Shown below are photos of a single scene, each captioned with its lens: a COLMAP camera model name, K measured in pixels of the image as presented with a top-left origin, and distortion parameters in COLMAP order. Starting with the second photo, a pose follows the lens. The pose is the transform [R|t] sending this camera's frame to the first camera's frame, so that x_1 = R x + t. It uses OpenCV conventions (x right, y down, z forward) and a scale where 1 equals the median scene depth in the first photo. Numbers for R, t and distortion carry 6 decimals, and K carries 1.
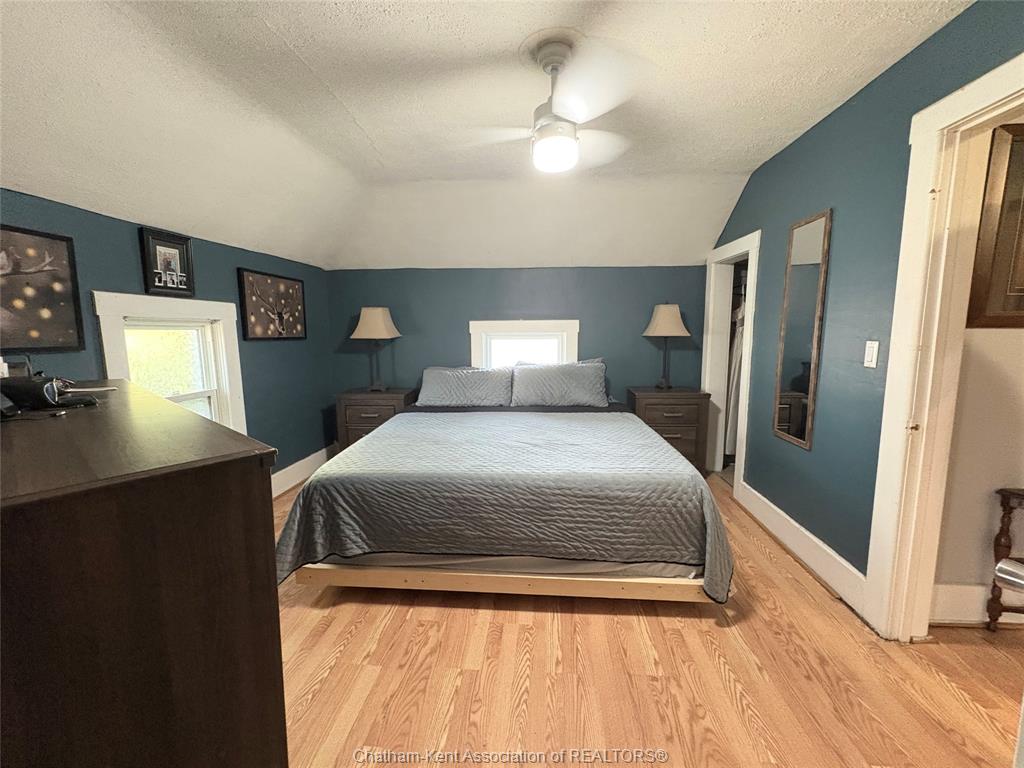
lens RADIAL K [[406.2, 0, 511.8], [0, 406.2, 385.7], [0, 0, 1]] dist [0.000315, 0.000279]
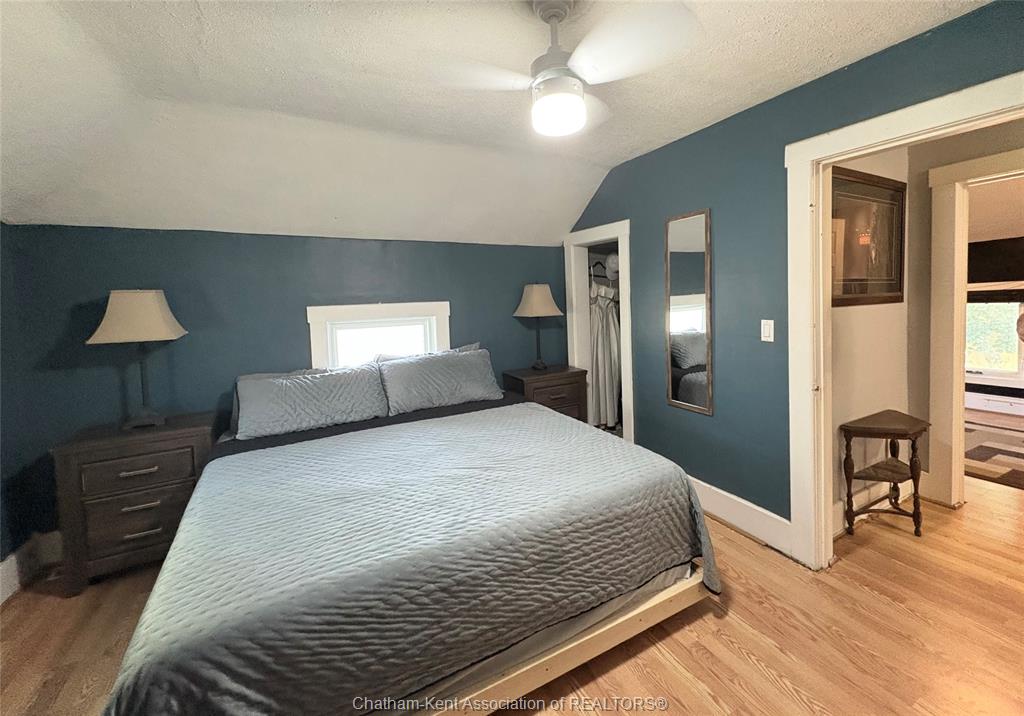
lens RADIAL K [[418.0, 0, 512.8], [0, 418.0, 320.9], [0, 0, 1]] dist [0.001218, 0.000378]
pose [[0.839917, -0.051693, 0.540247, -0.388007], [0.100017, 0.993147, -0.060467, -0.098311], [-0.533419, 0.104821, 0.839331, 0.331251]]
